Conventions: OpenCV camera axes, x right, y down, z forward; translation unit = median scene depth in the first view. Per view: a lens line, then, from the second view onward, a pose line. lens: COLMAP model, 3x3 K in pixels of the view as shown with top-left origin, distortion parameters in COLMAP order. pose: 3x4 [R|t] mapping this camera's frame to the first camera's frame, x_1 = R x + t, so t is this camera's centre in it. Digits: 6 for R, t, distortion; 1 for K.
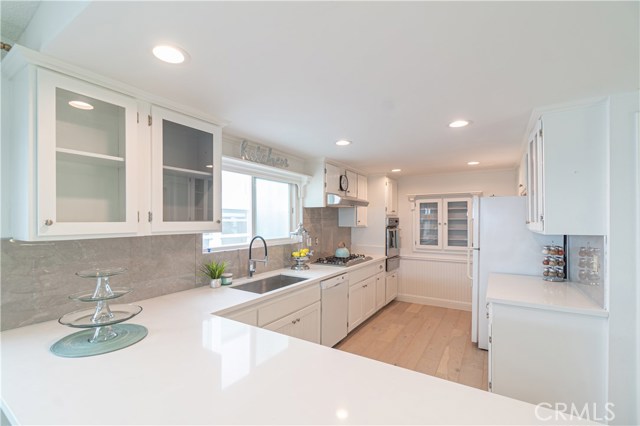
lens RADIAL K [[283.7, 0, 312.0], [0, 283.7, 220.6], [0, 0, 1]] dist [-0.001177, -0.000313]
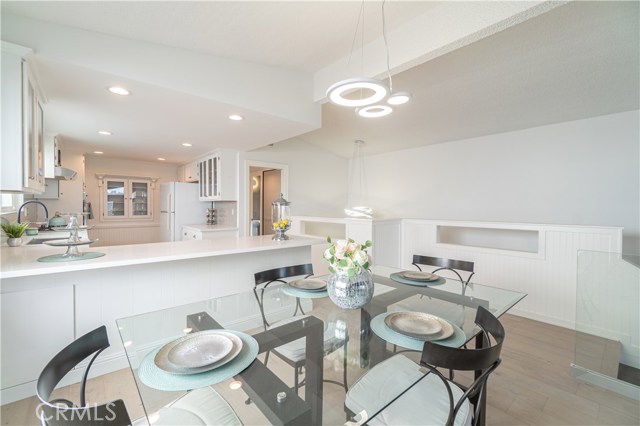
lens RADIAL K [[279.2, 0, 315.5], [0, 279.2, 212.5], [0, 0, 1]] dist [0.000197, -0.000606]
pose [[0.297585, -0.018788, 0.954511, -0.668810], [-0.009578, 0.999697, 0.022663, 0.049008], [-0.954647, -0.015886, 0.297314, -0.271670]]
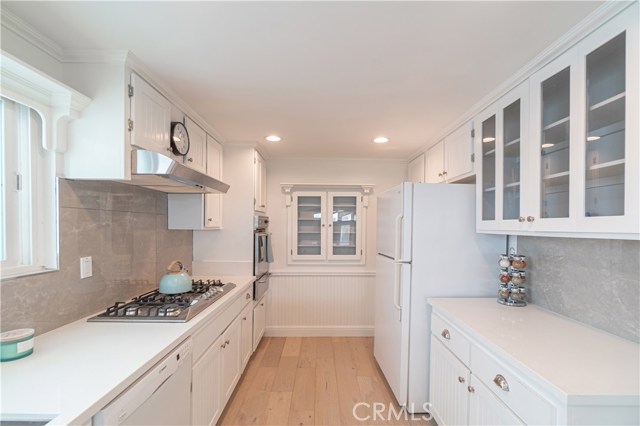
lens RADIAL K [[285.9, 0, 321.6], [0, 285.9, 228.8], [0, 0, 1]] dist [0.001387, -0.000446]
pose [[0.837720, 0.000042, 0.546100, 0.052095], [-0.007310, 0.999911, 0.011135, 0.015561], [-0.546051, -0.013320, 0.837646, 0.494945]]
